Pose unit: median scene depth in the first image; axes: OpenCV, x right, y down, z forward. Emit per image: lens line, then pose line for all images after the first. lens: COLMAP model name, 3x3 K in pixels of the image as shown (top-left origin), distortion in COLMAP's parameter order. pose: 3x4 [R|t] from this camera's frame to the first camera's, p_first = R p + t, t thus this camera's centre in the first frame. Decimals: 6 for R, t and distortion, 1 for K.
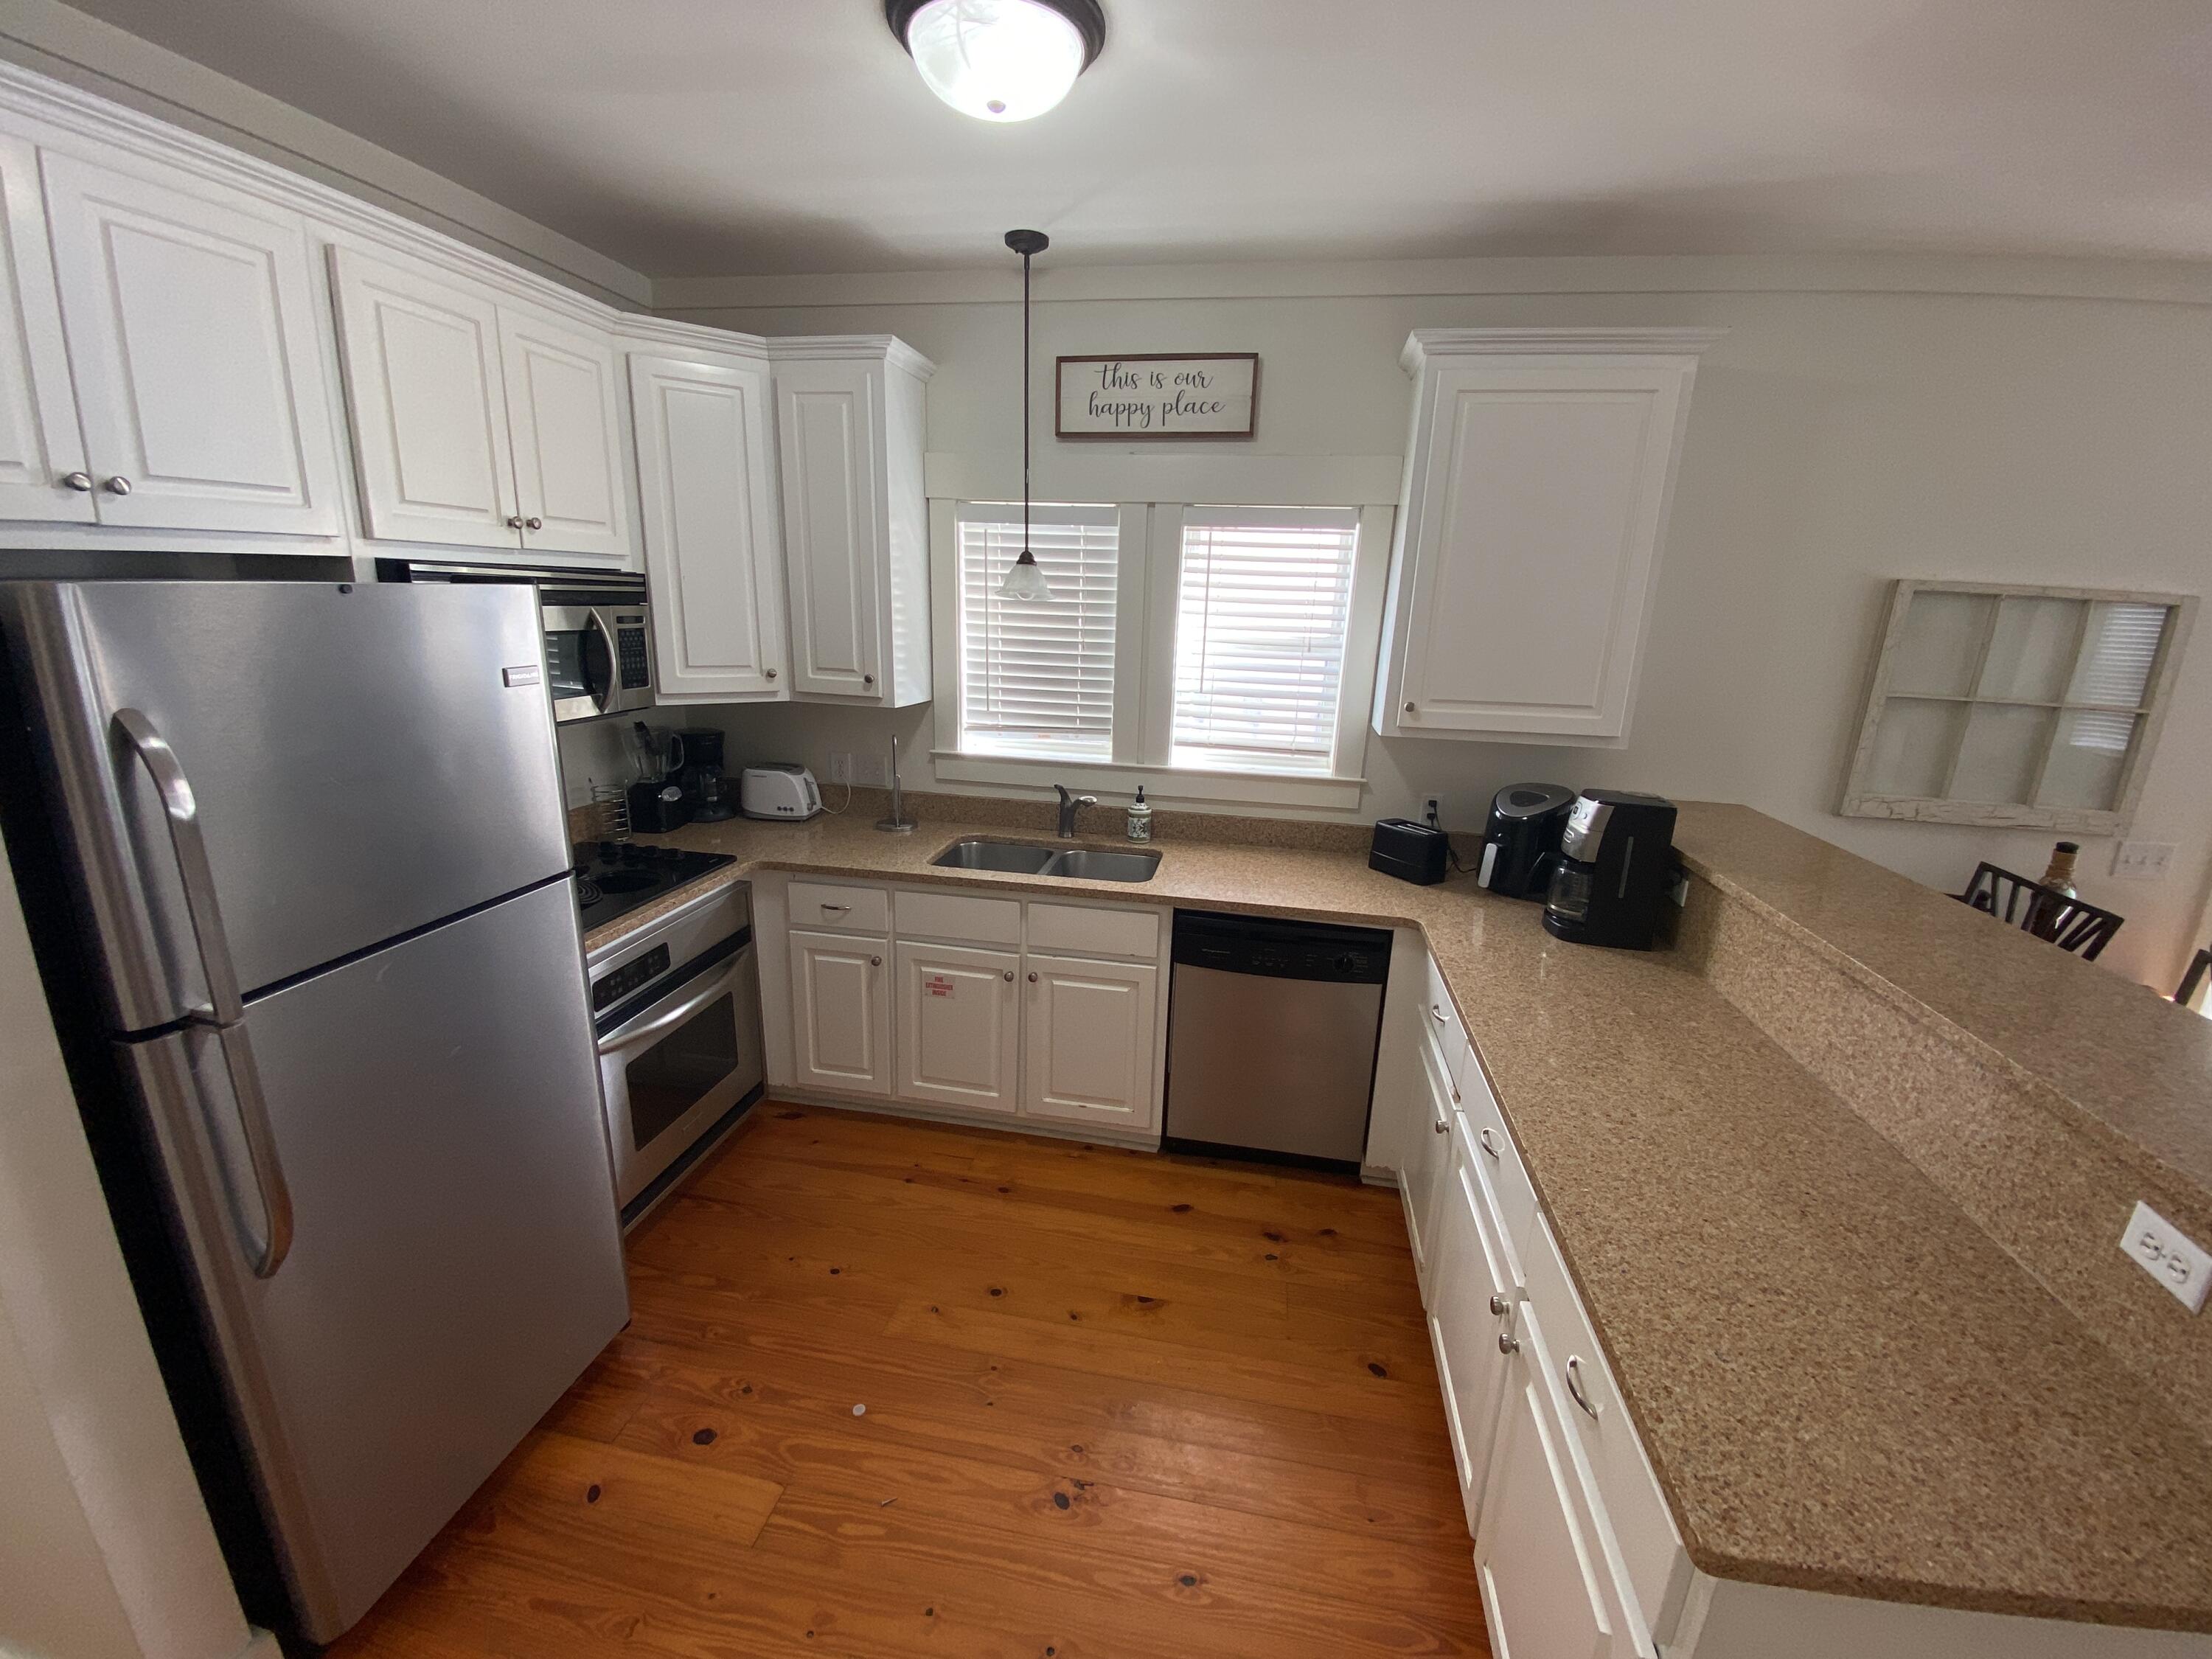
lens RADIAL K [[898.7, 0, 1108.3], [0, 898.7, 833.8], [0, 0, 1]] dist [-0.012307, -0.004467]
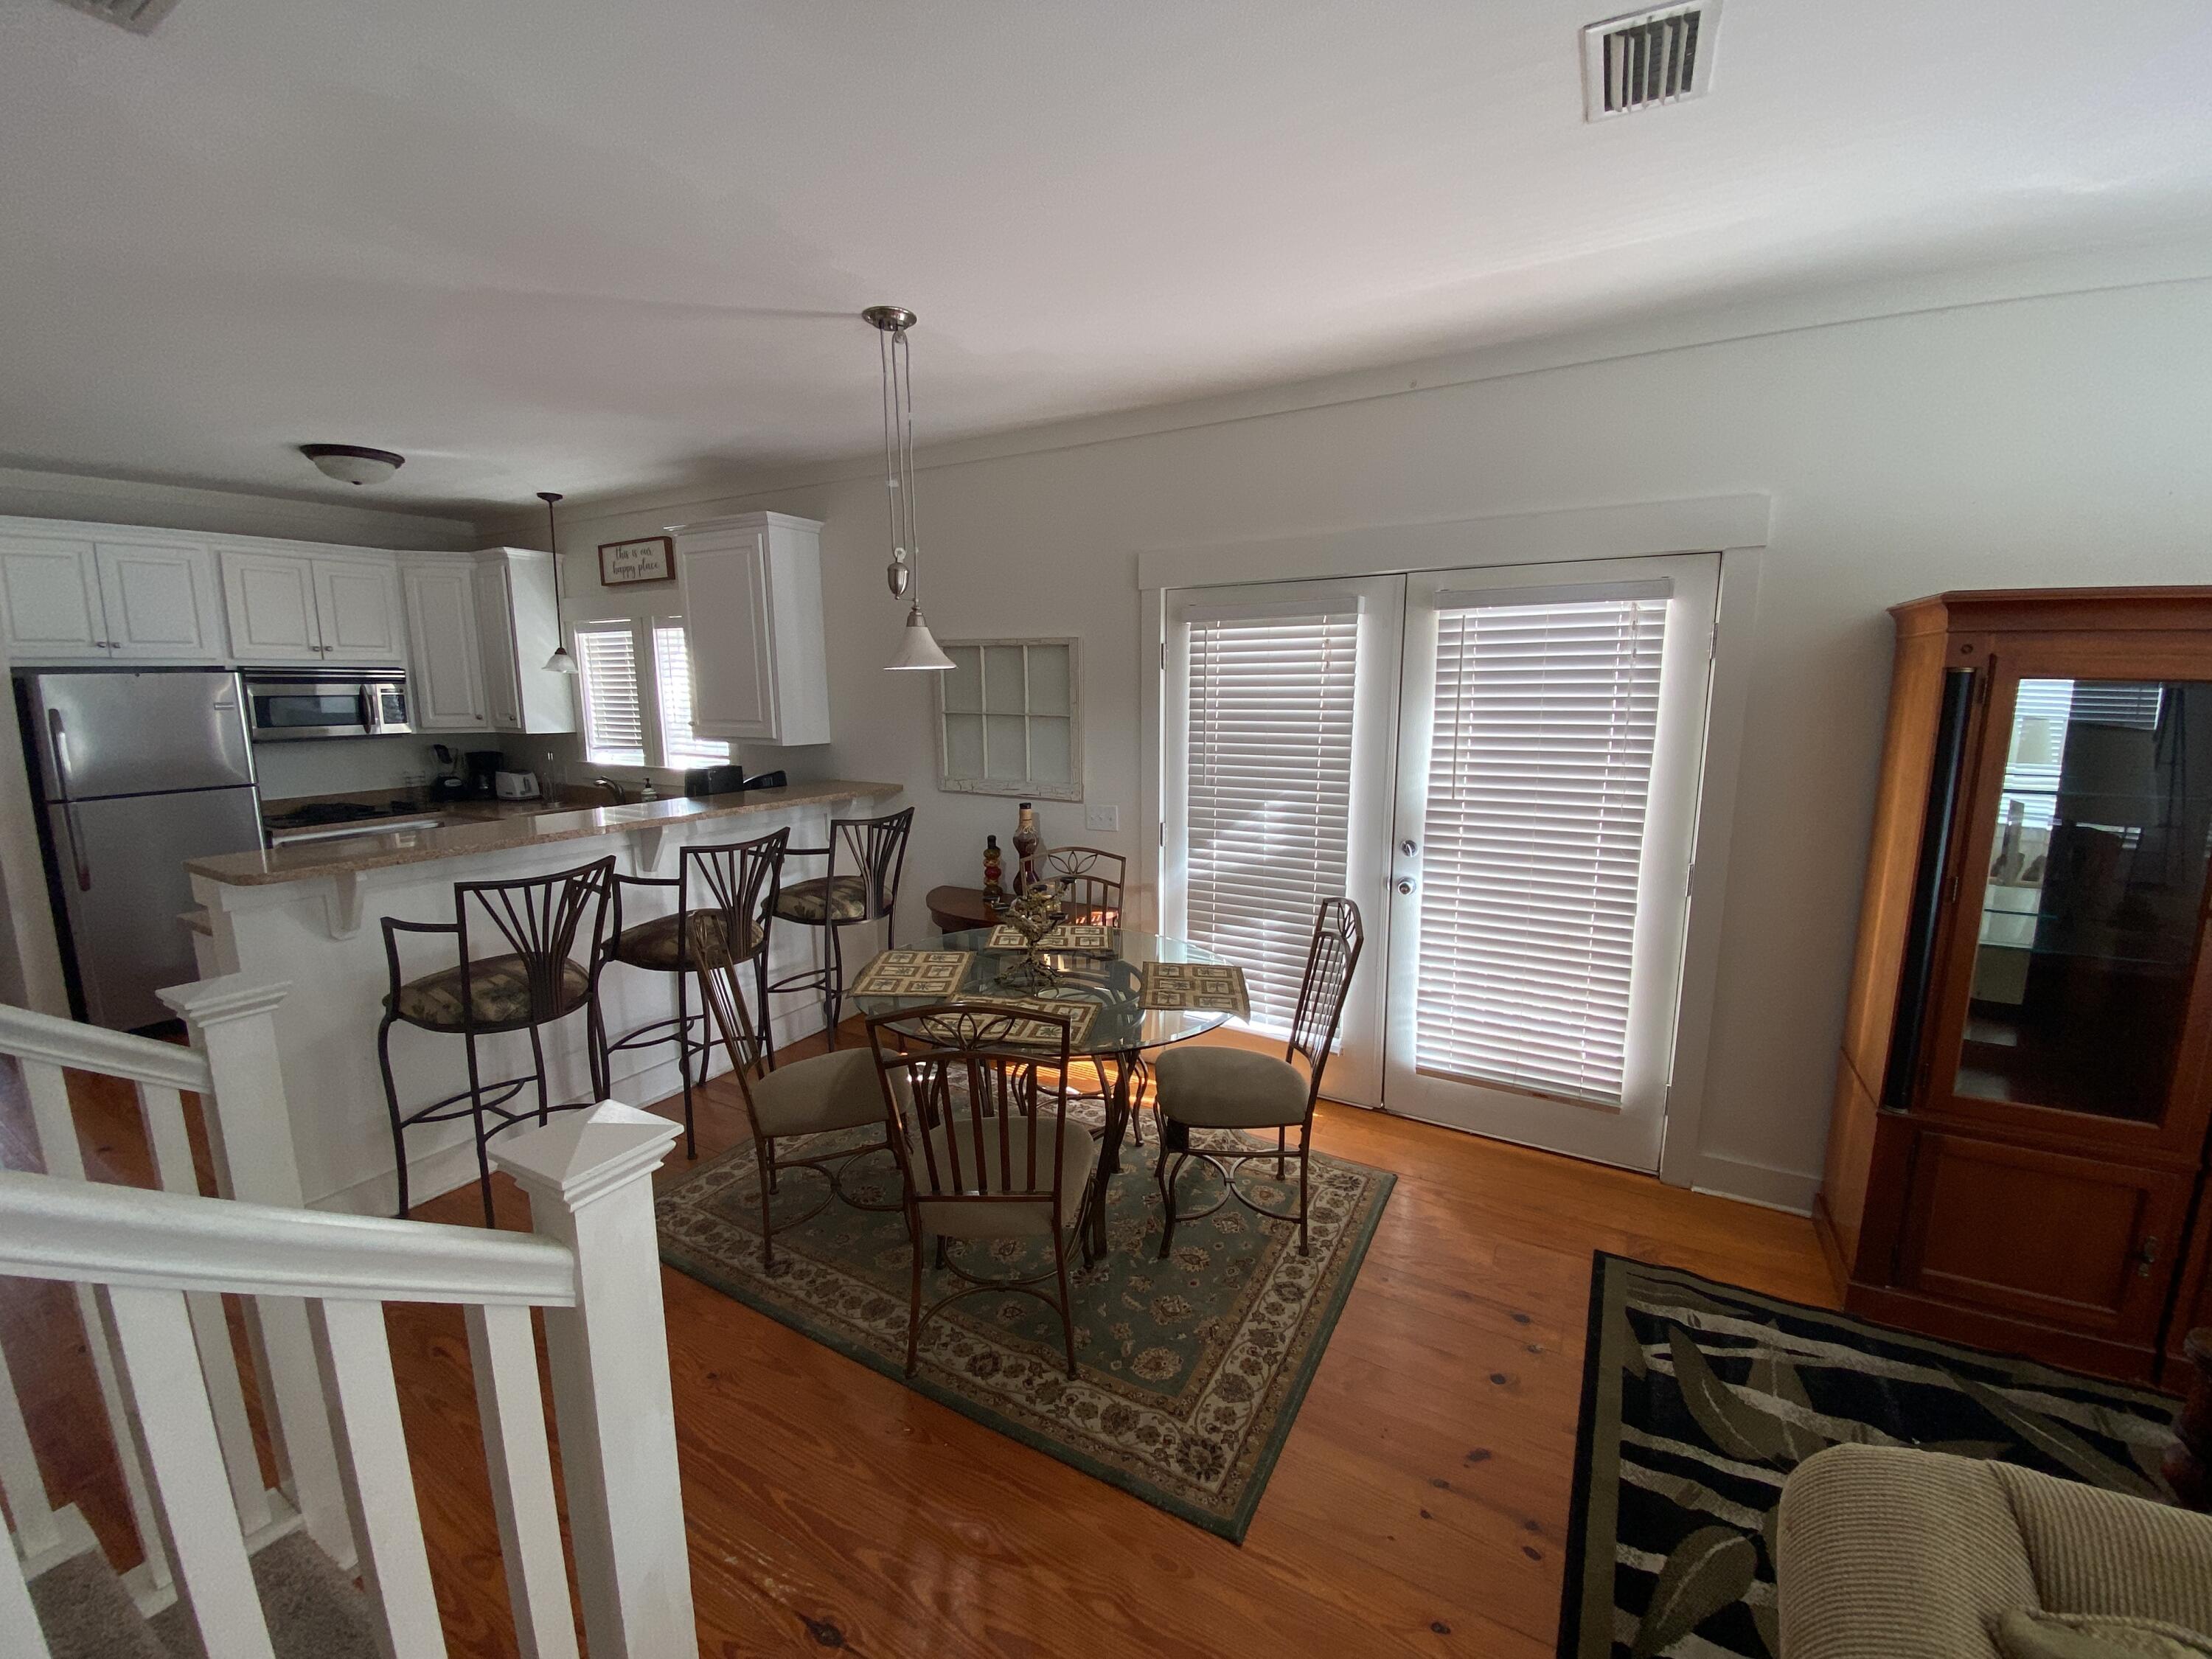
lens RADIAL K [[898.7, 0, 1104.3], [0, 898.7, 823.7], [0, 0, 1]] dist [-0.012307, -0.004467]
pose [[0.946107, 0.018103, -0.323349, 1.554632], [-0.051634, 0.994097, -0.095425, 0.165588], [0.319713, 0.106979, 0.941456, -0.351403]]
